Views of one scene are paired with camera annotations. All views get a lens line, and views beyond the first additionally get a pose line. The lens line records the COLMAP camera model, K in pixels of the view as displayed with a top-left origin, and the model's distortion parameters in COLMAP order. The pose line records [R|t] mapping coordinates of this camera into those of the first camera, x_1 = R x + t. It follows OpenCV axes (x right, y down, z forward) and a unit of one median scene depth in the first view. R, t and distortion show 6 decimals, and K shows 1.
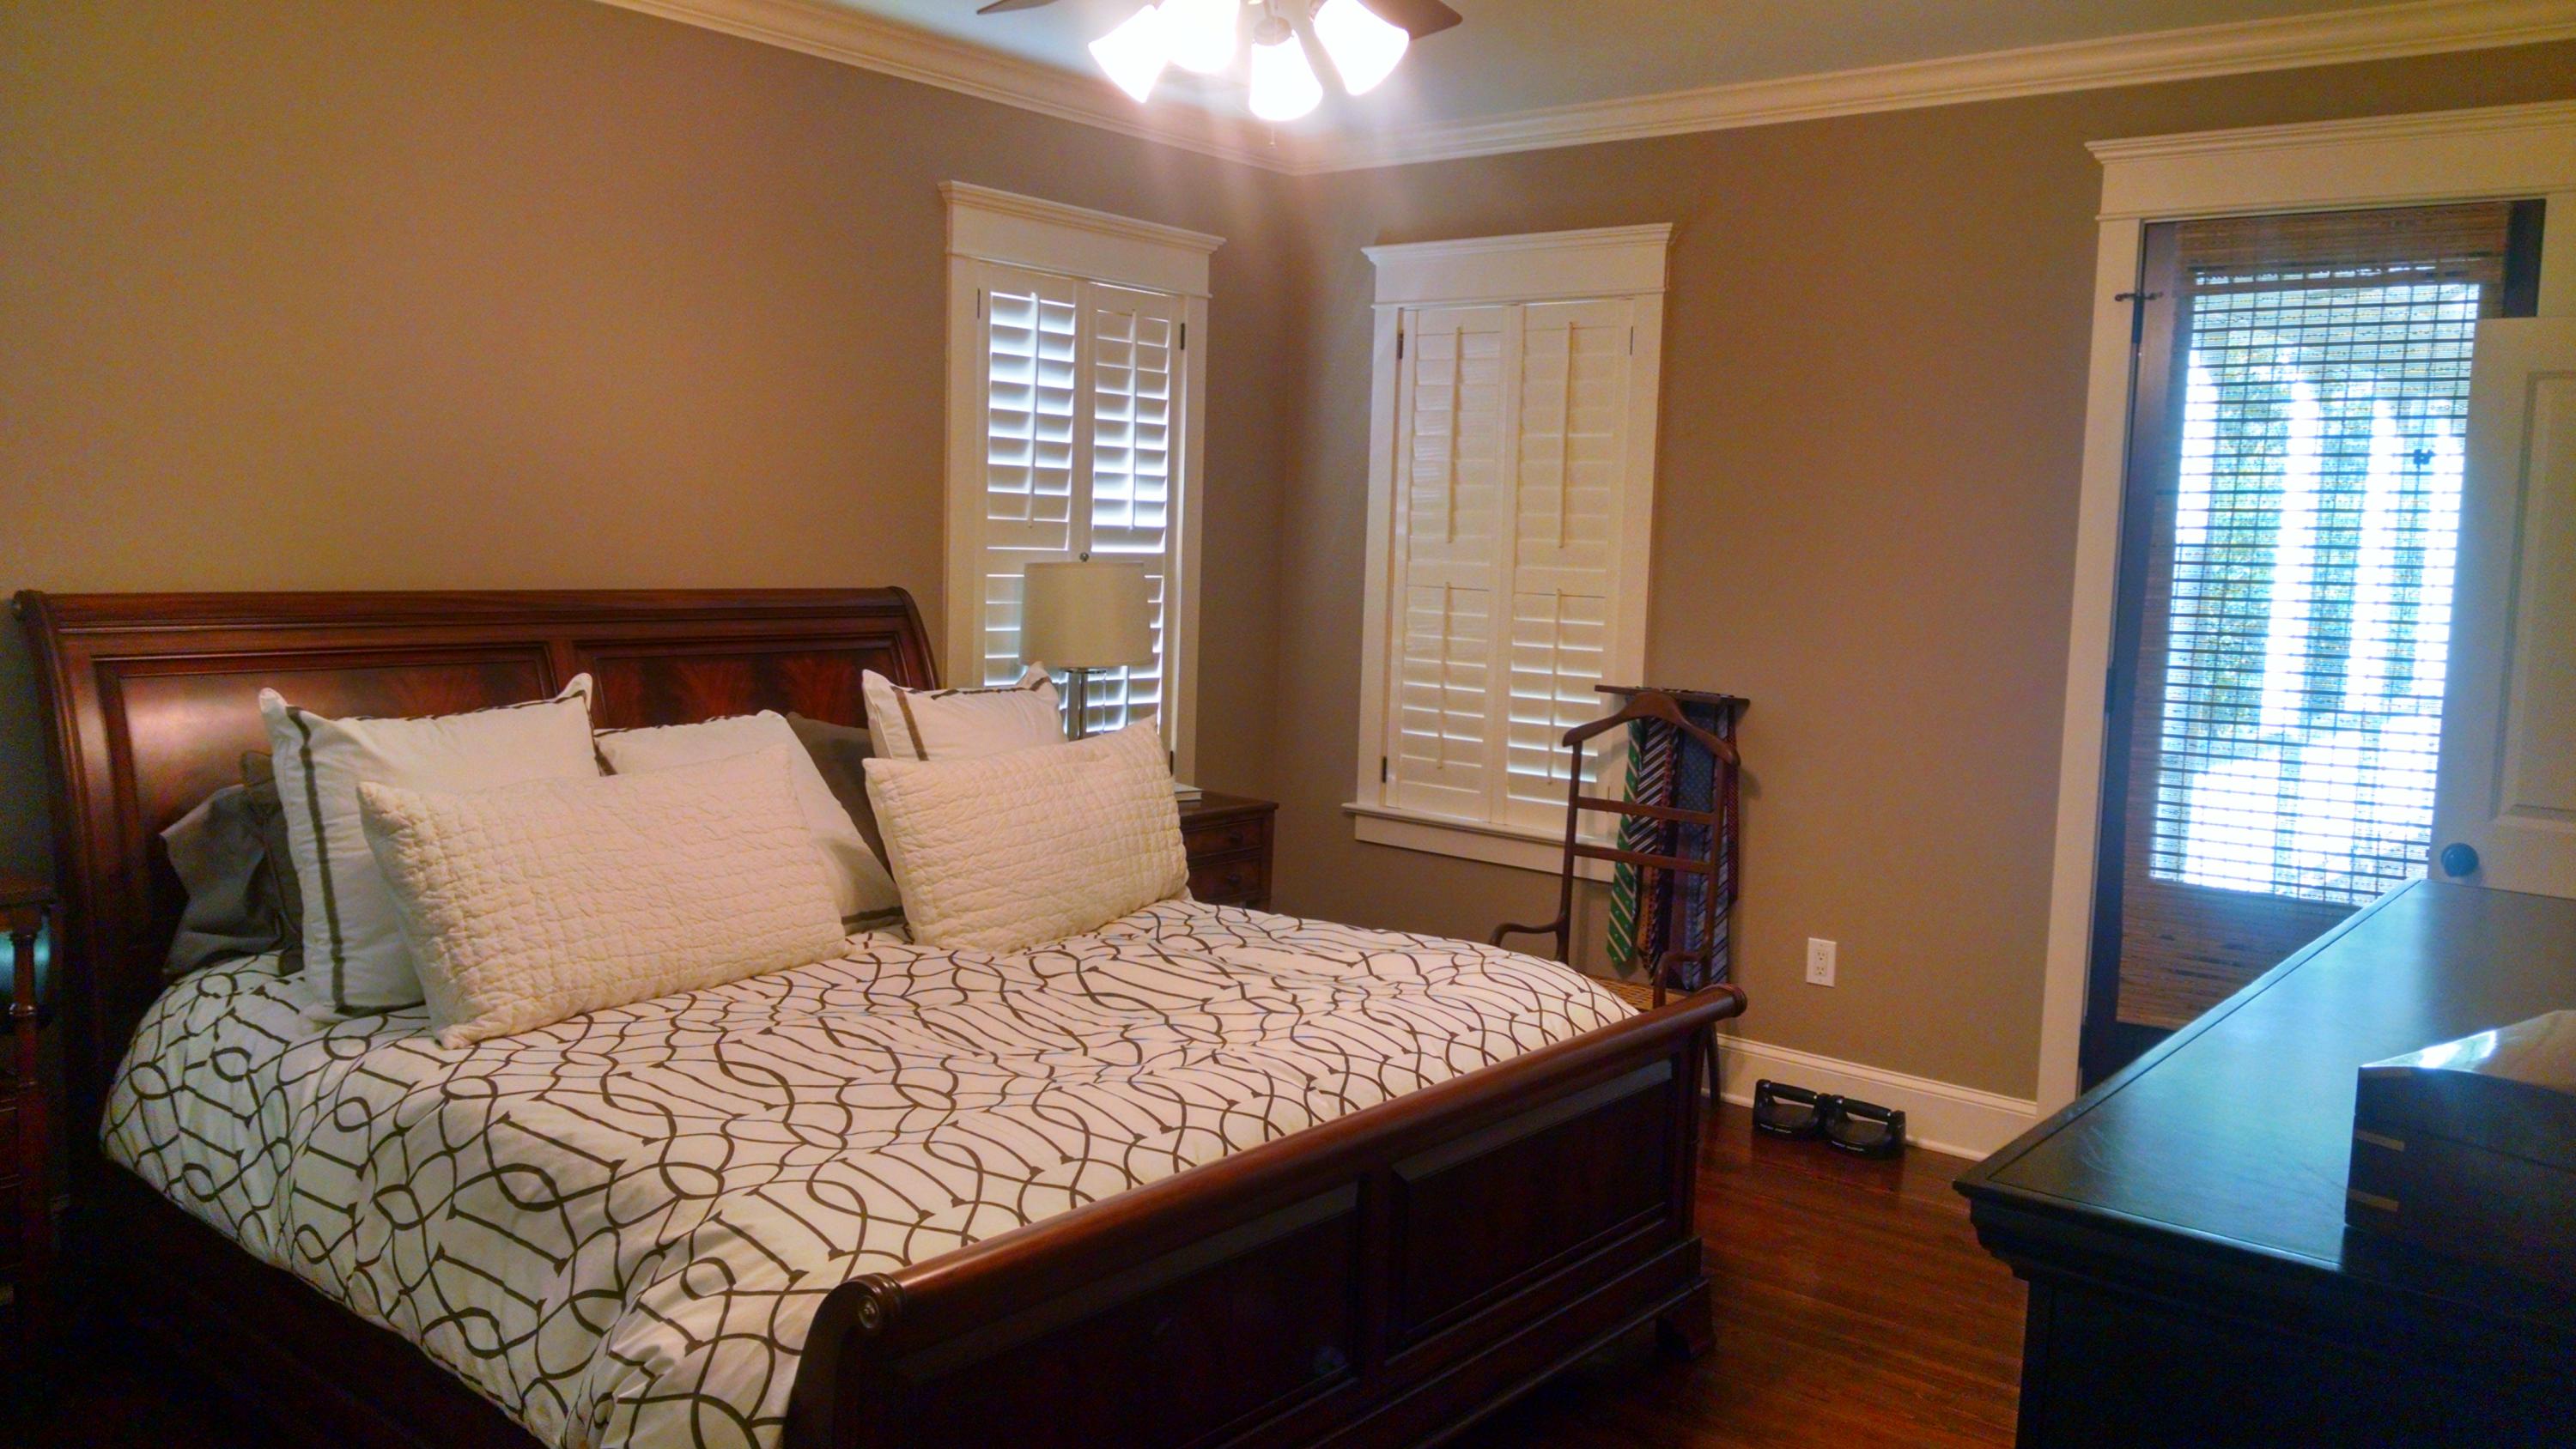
lens RADIAL K [[1959.2, 0, 1287.8], [0, 1959.2, 723.5], [0, 0, 1]] dist [-0.020394, -0.001081]
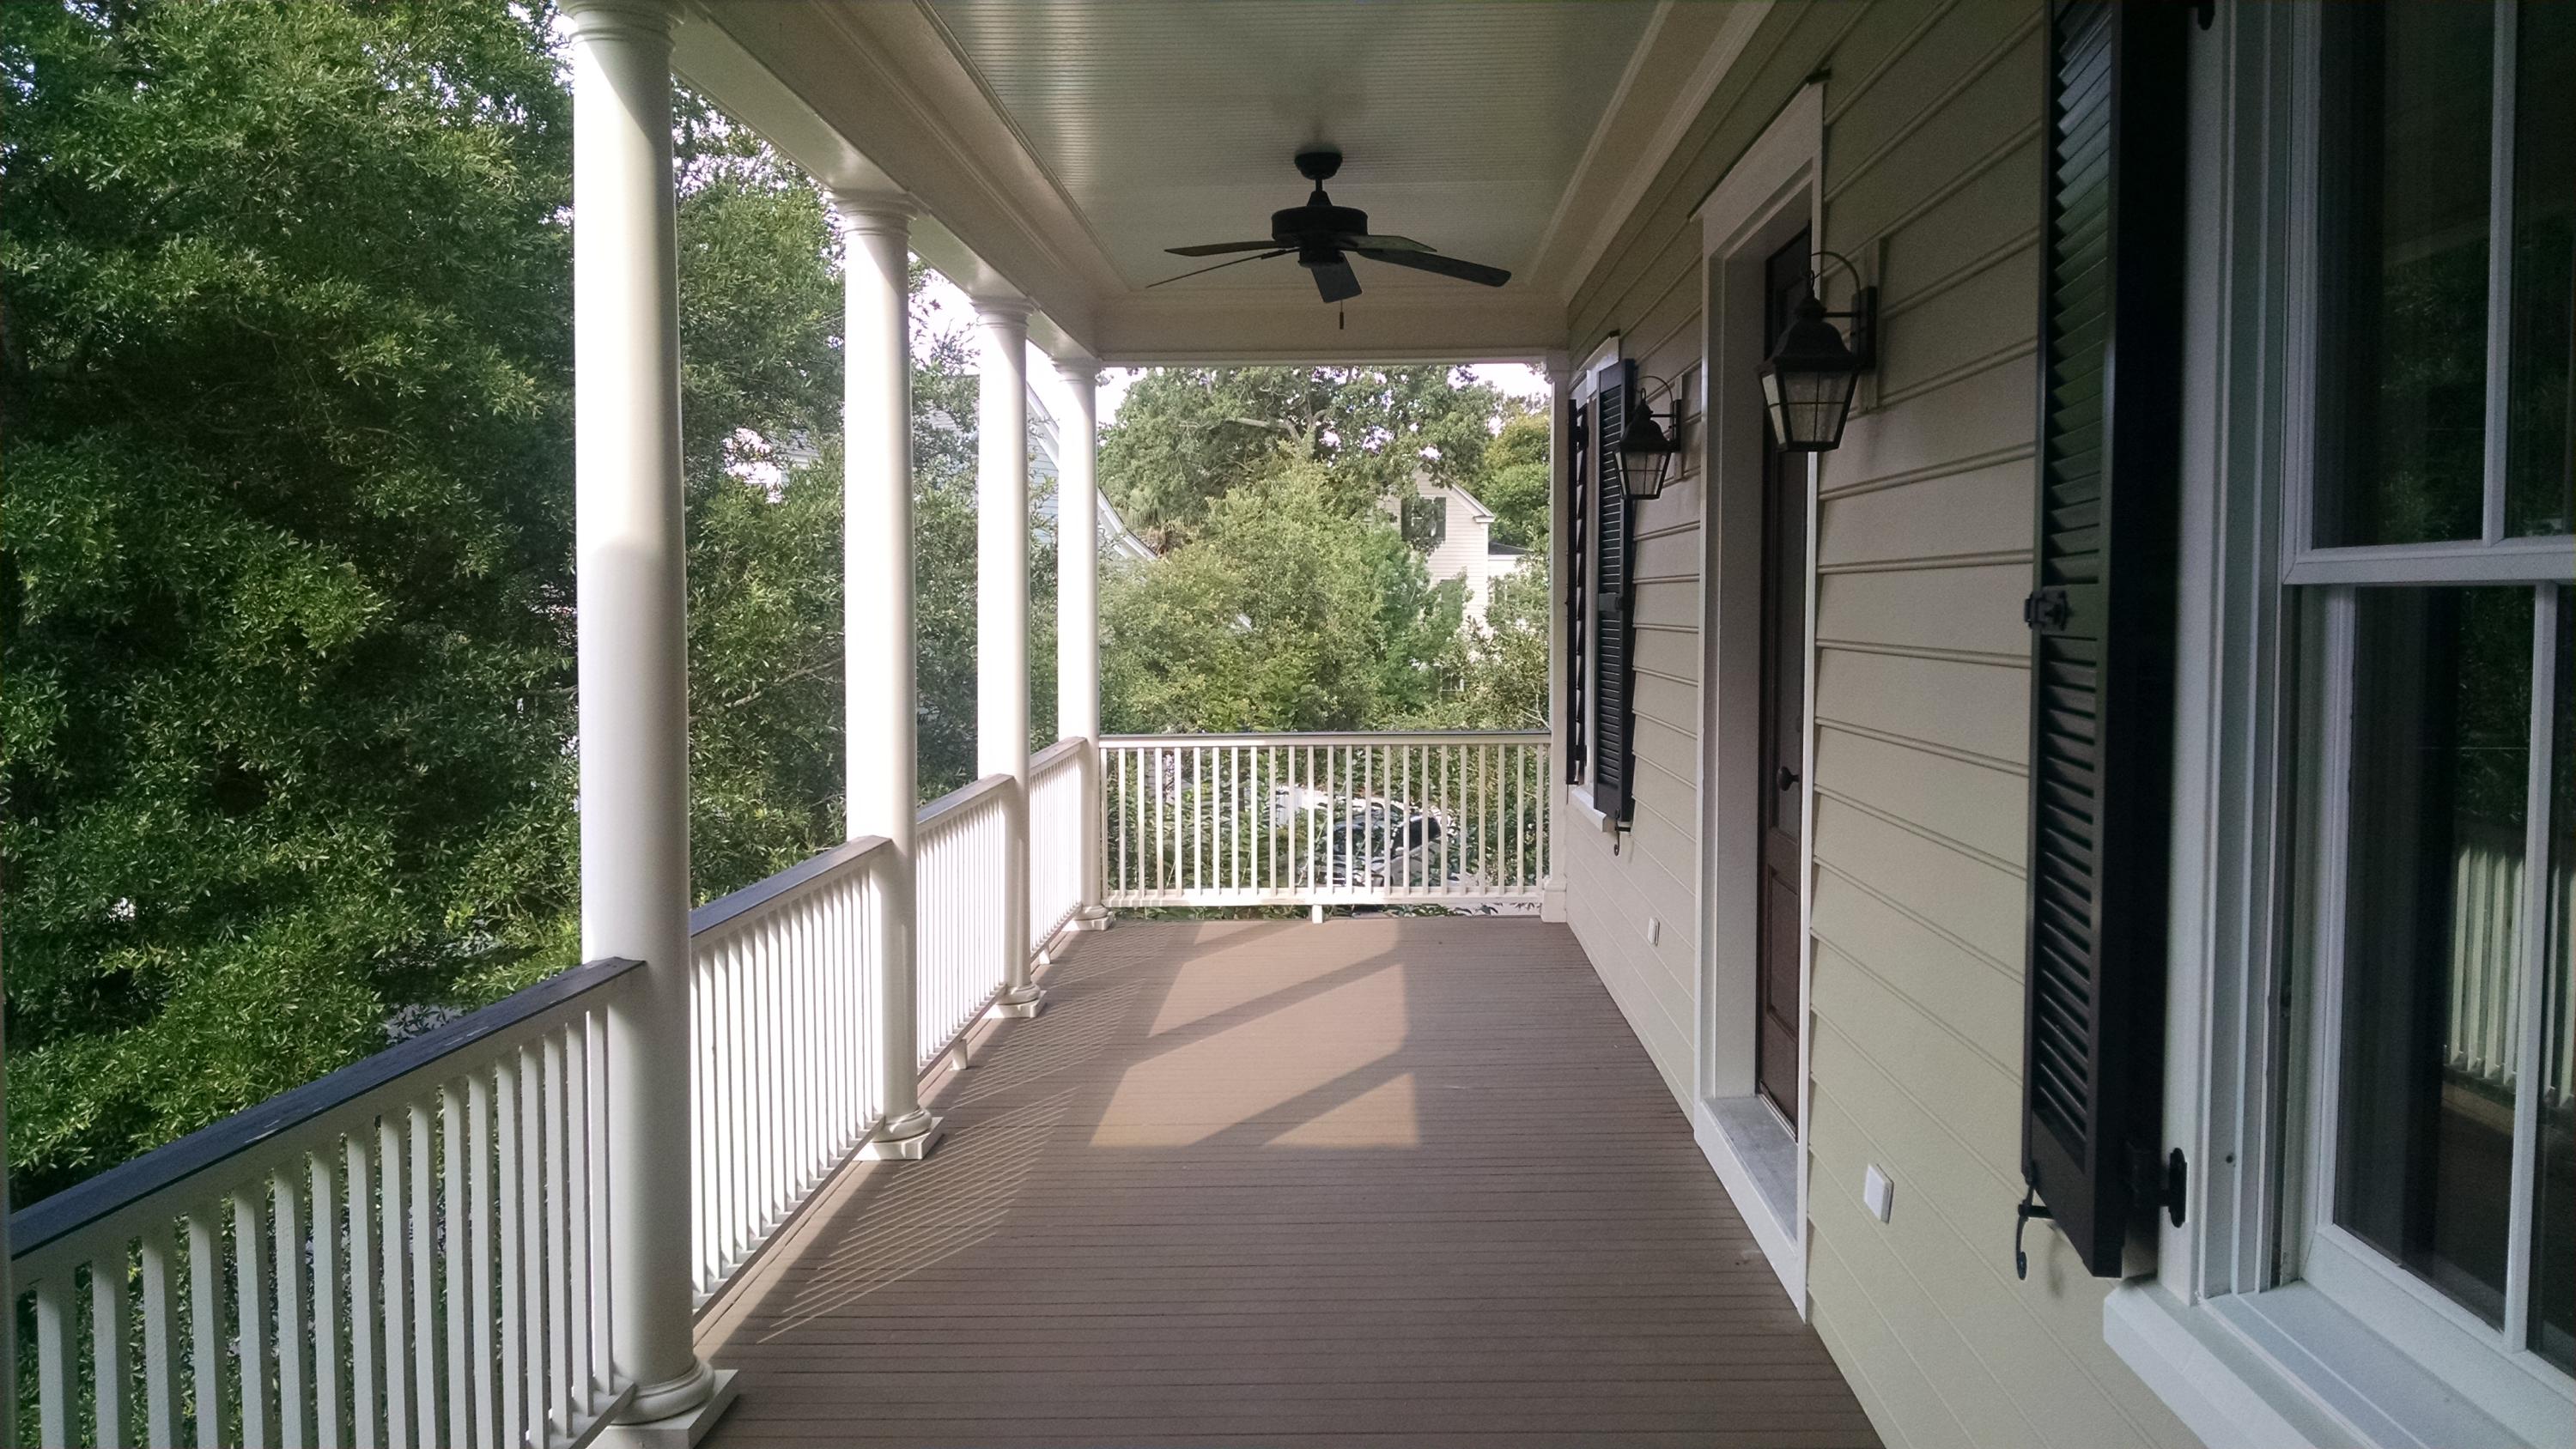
lens RADIAL K [[1959.2, 0, 1288.0], [0, 1959.2, 727.8], [0, 0, 1]] dist [-0.020394, -0.001081]
pose [[0.784326, -0.065335, 0.616899, 0.239513], [0.085858, 0.996301, -0.003643, -0.012122], [-0.614379, 0.055823, 0.787034, 0.452160]]
